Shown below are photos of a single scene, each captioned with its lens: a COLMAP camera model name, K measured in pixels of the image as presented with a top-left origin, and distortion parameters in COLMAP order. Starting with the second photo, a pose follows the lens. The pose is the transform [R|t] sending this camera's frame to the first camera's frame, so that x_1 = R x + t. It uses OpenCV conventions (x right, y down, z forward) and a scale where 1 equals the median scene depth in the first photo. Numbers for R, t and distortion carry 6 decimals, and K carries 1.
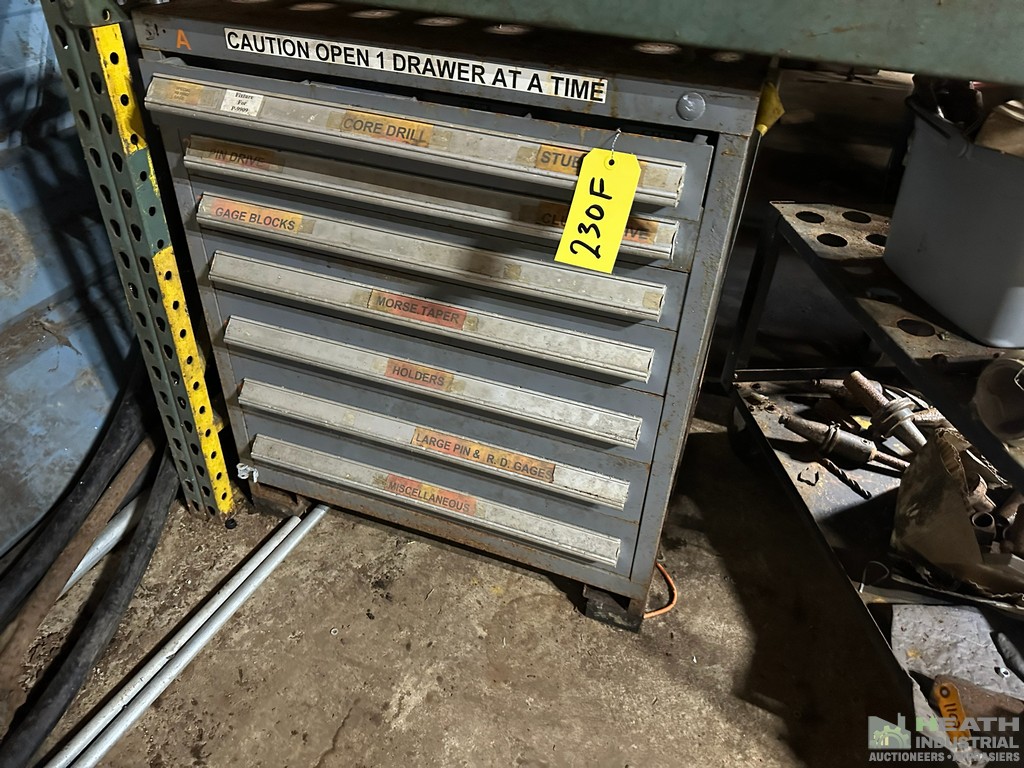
lens RADIAL K [[763.1, 0, 511.0], [0, 763.1, 388.3], [0, 0, 1]] dist [-0.033147, -0.003396]
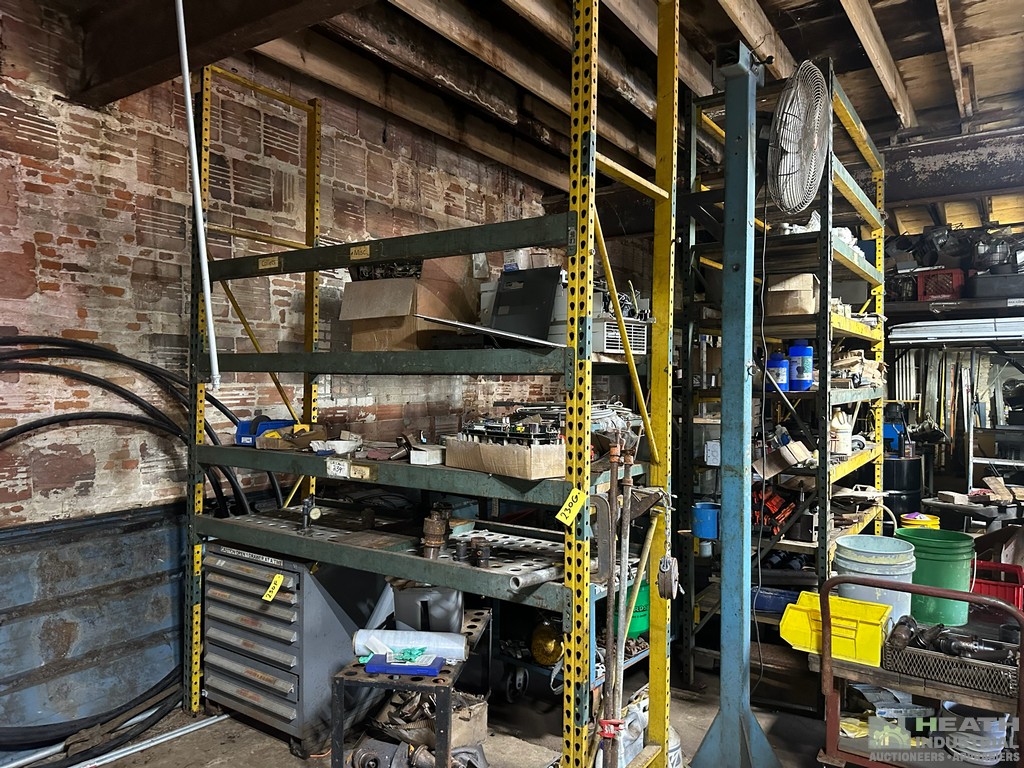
lens RADIAL K [[721.8, 0, 514.3], [0, 721.8, 384.0], [0, 0, 1]] dist [0.013405, -0.020489]
pose [[0.966375, -0.036758, -0.254494, 1.767454], [-0.128972, 0.786939, -0.603402, 0.808046], [0.222452, 0.615935, 0.755738, -1.756156]]
